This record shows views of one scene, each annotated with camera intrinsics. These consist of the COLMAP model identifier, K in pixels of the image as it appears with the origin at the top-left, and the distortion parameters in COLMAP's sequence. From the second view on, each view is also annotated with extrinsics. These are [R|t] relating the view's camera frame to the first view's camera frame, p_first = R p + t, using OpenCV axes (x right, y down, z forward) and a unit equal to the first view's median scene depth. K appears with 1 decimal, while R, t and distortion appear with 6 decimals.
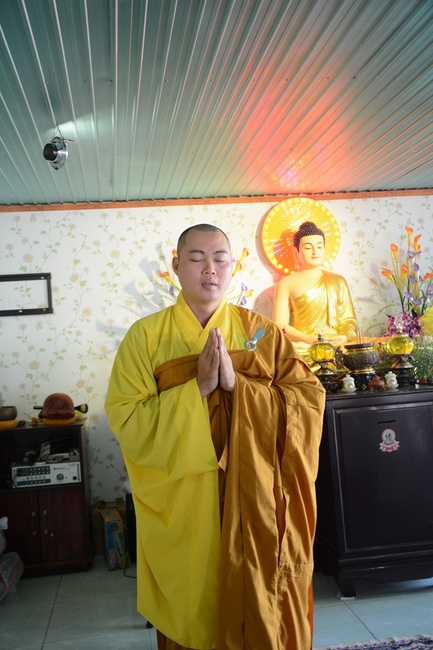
lens RADIAL K [[708.6, 0, 218.8], [0, 708.6, 328.0], [0, 0, 1]] dist [0.002403, 0.000000]
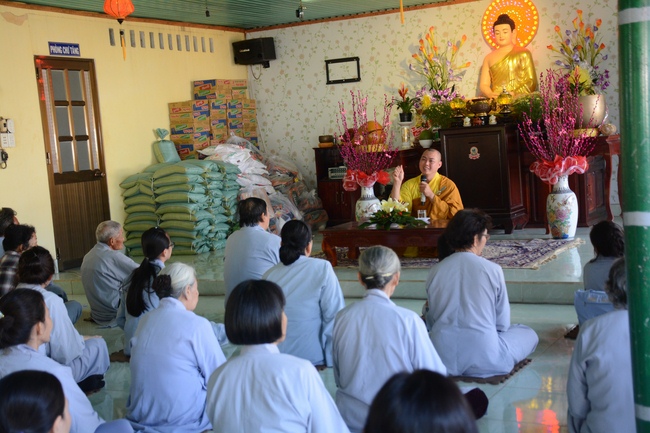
lens RADIAL K [[967.6, 0, 324.8], [0, 967.6, 216.1], [0, 0, 1]] dist [0.241156, 0.000000]
pose [[0.814590, 0.059715, -0.576956, 1.036521], [0.028598, 0.989342, 0.142774, -0.035675], [0.579332, -0.132802, 0.804200, -0.935154]]
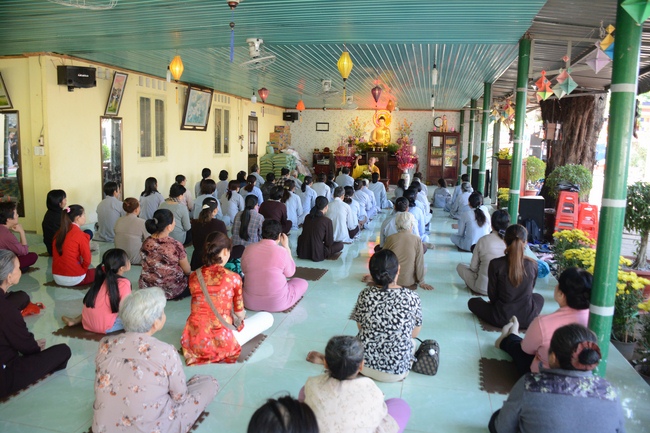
lens RADIAL K [[502.7, 0, 324.0], [0, 502.7, 216.9], [0, 0, 1]] dist [-0.130089, 0.063772]
pose [[0.933169, 0.139855, -0.331112, 0.943028], [-0.081689, 0.979612, 0.183543, -0.072046], [0.350031, -0.144229, 0.925568, -2.245888]]
